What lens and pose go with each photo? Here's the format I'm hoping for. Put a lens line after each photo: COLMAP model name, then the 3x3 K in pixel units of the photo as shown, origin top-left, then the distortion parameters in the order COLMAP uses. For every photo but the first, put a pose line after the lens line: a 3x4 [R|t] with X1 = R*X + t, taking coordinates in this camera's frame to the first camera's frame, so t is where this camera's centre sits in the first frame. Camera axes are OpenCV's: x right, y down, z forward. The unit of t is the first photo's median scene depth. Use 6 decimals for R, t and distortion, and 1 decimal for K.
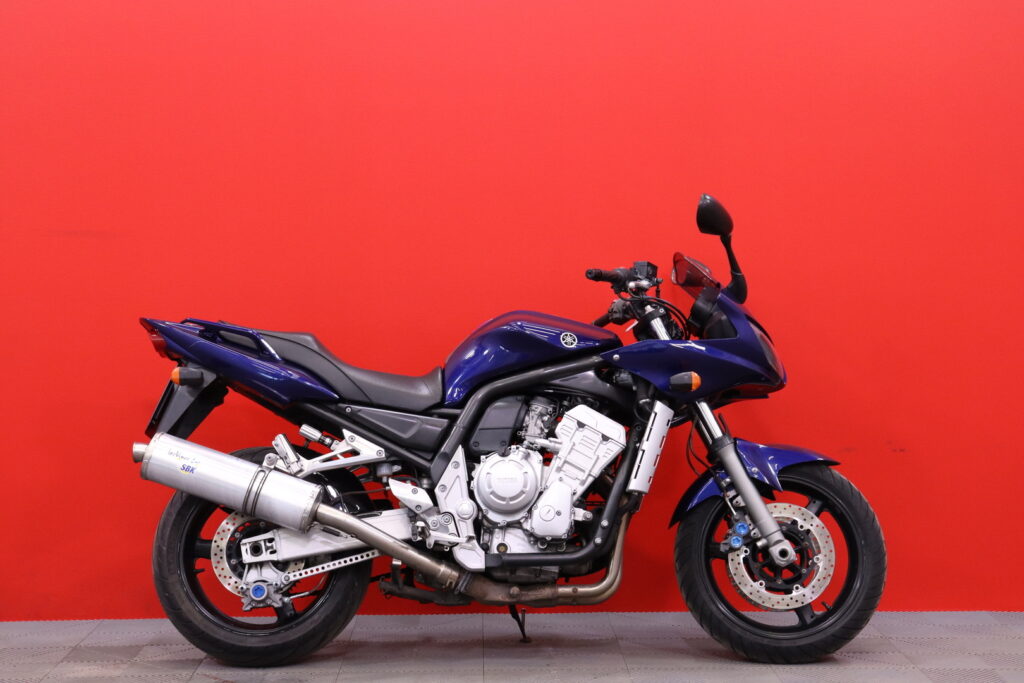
lens RADIAL K [[1939.6, 0, 512.0], [0, 1939.6, 341.5], [0, 0, 1]] dist [0.219003, -0.015535]
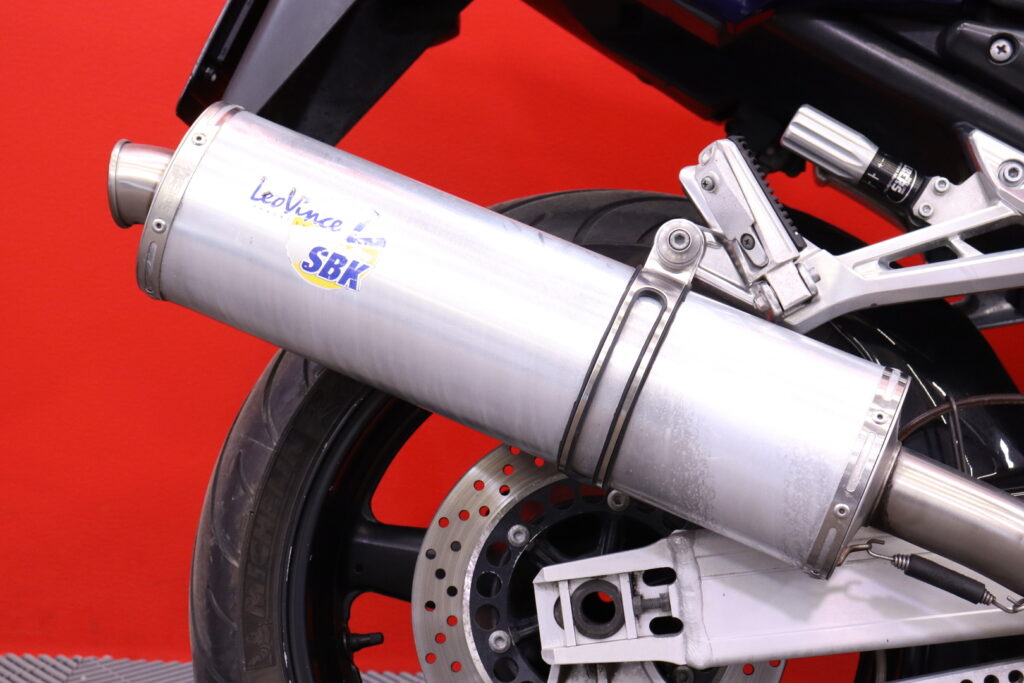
lens RADIAL K [[1986.1, 0, 512.0], [0, 1986.1, 341.5], [0, 0, 1]] dist [0.252219, 0.143852]
pose [[0.995791, 0.055939, -0.072606, -0.125418], [-0.046514, 0.990994, 0.125571, 0.042677], [0.078976, -0.121666, 0.989424, 0.756433]]
